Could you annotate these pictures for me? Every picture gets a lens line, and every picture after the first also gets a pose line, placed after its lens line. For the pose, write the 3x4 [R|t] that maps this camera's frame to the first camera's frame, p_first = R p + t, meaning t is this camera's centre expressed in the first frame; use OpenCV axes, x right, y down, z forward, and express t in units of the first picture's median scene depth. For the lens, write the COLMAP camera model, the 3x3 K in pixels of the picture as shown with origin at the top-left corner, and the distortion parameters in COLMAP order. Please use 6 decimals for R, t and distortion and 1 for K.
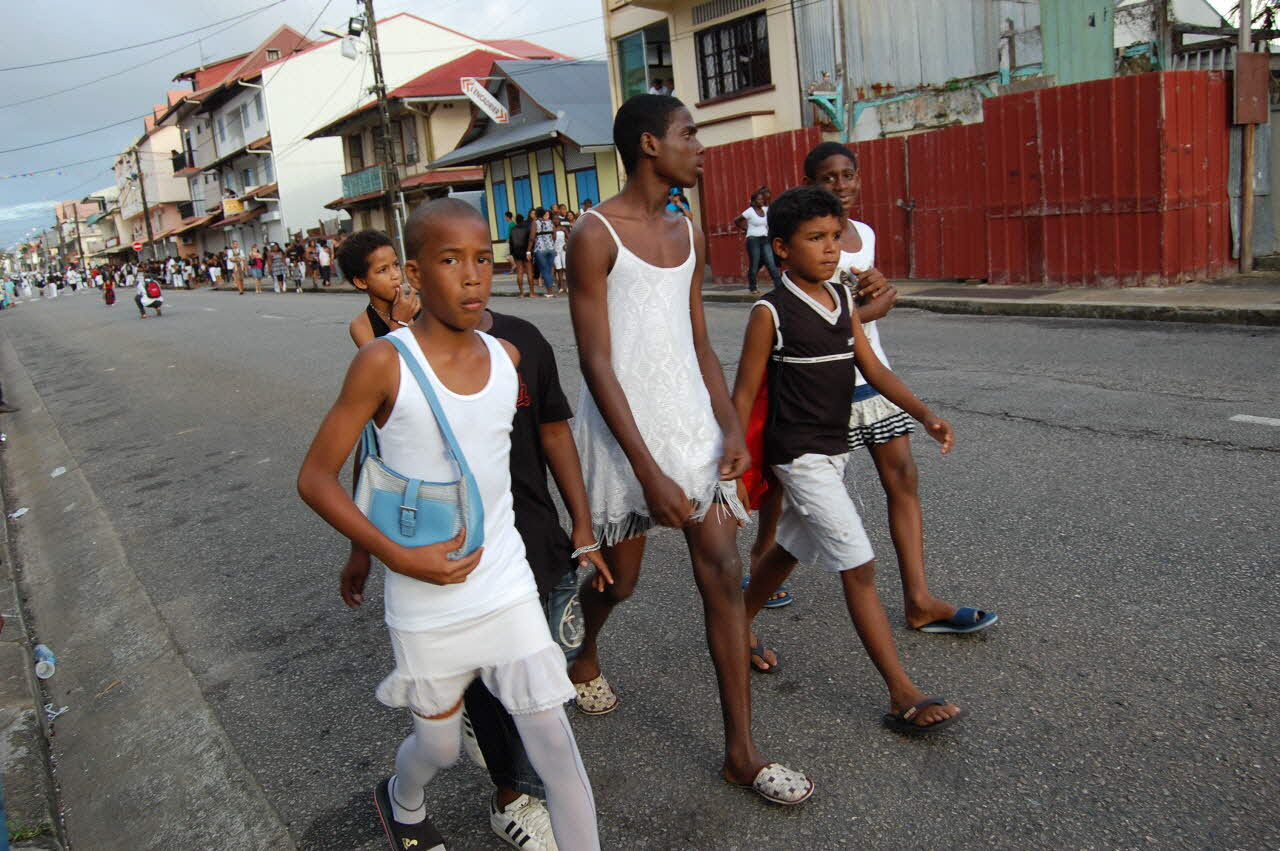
lens RADIAL K [[1060.1, 0, 640.0], [0, 1060.1, 425.5], [0, 0, 1]] dist [-0.081328, 0.022385]
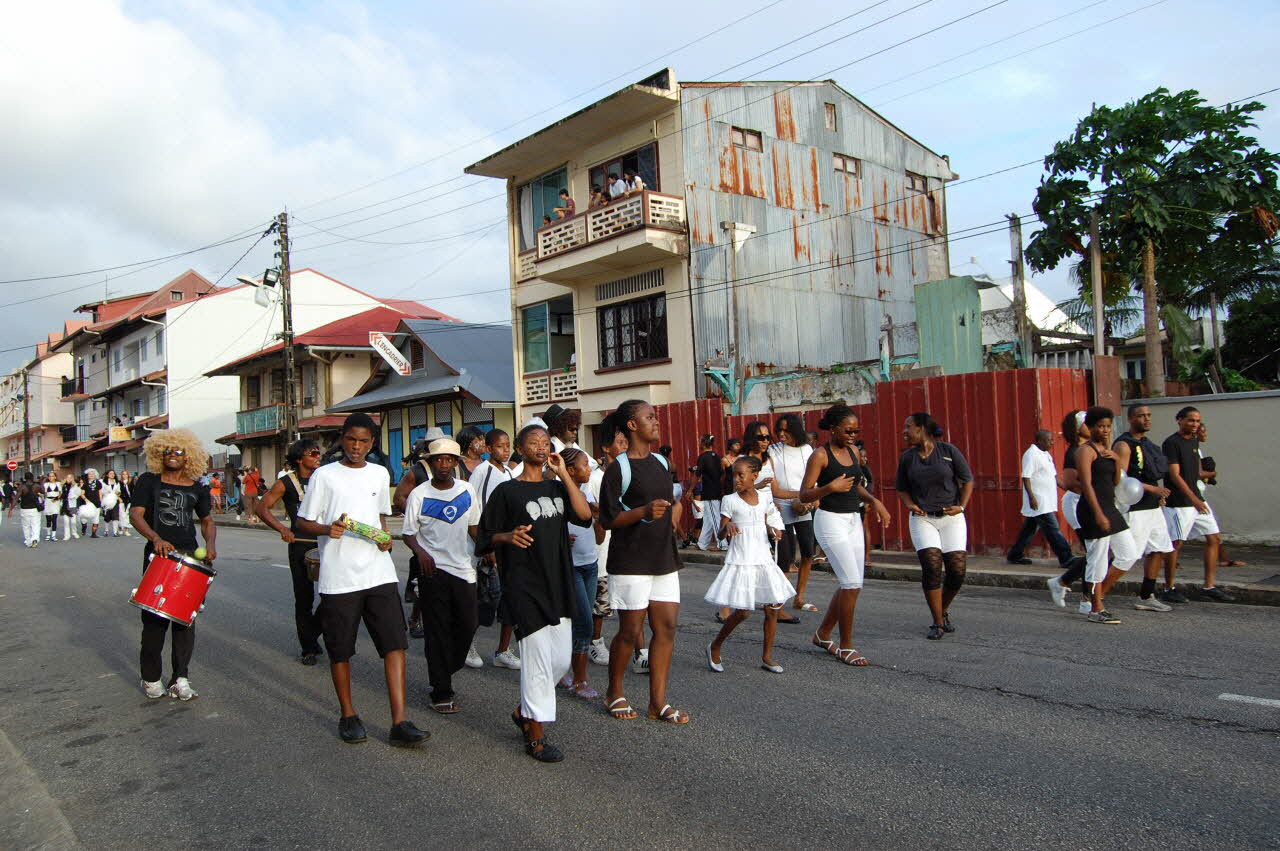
lens RADIAL K [[997.1, 0, 640.0], [0, 997.1, 425.5], [0, 0, 1]] dist [-0.095299, 0.036213]
pose [[0.989161, 0.057790, 0.134984, -0.031978], [-0.024126, 0.970765, -0.238815, -0.005378], [-0.144839, 0.232970, 0.961638, 0.015444]]
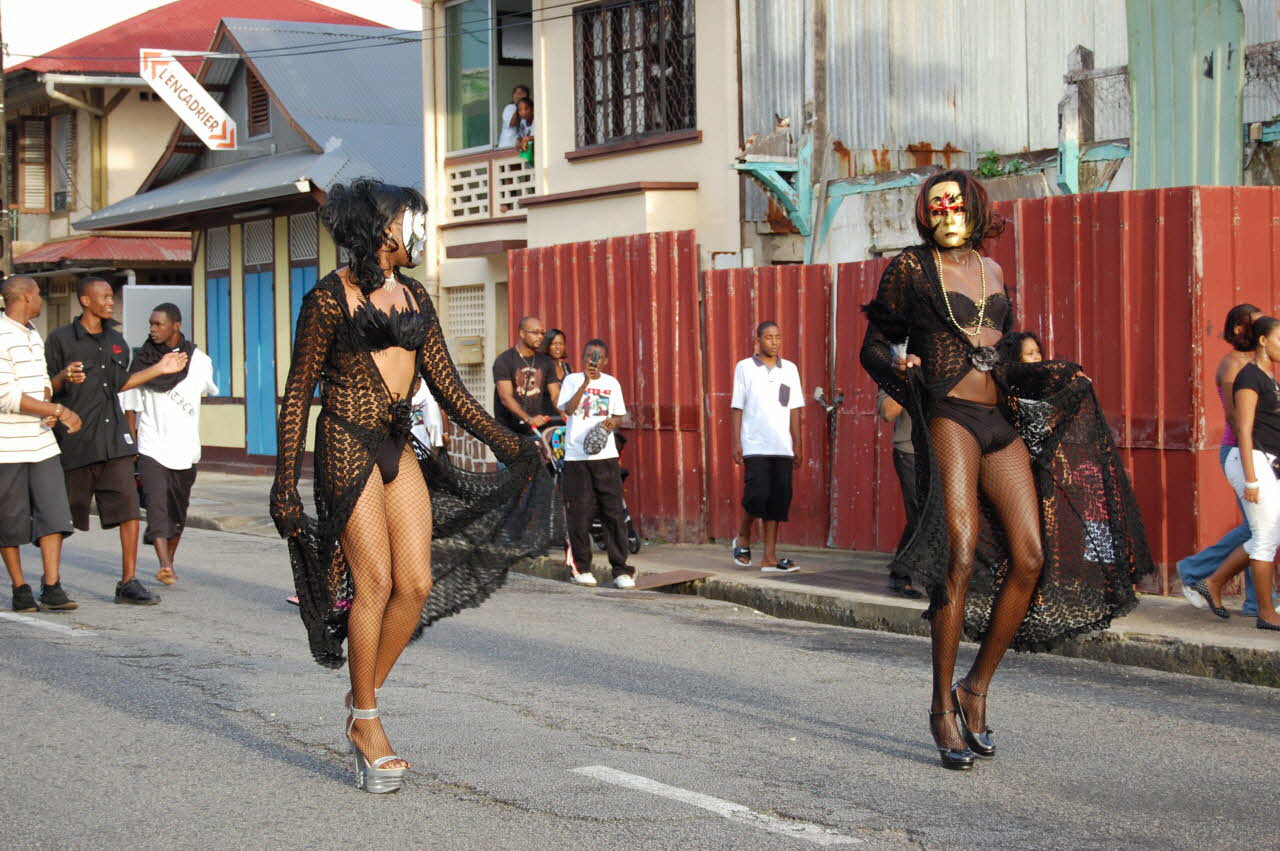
lens RADIAL K [[2633.0, 0, 640.0], [0, 2633.0, 425.5], [0, 0, 1]] dist [-0.023526, 0.024625]
pose [[0.995275, 0.084386, -0.048035, 0.134513], [-0.091275, 0.981835, -0.166337, 0.010793], [0.033126, 0.169936, 0.984898, -0.137943]]
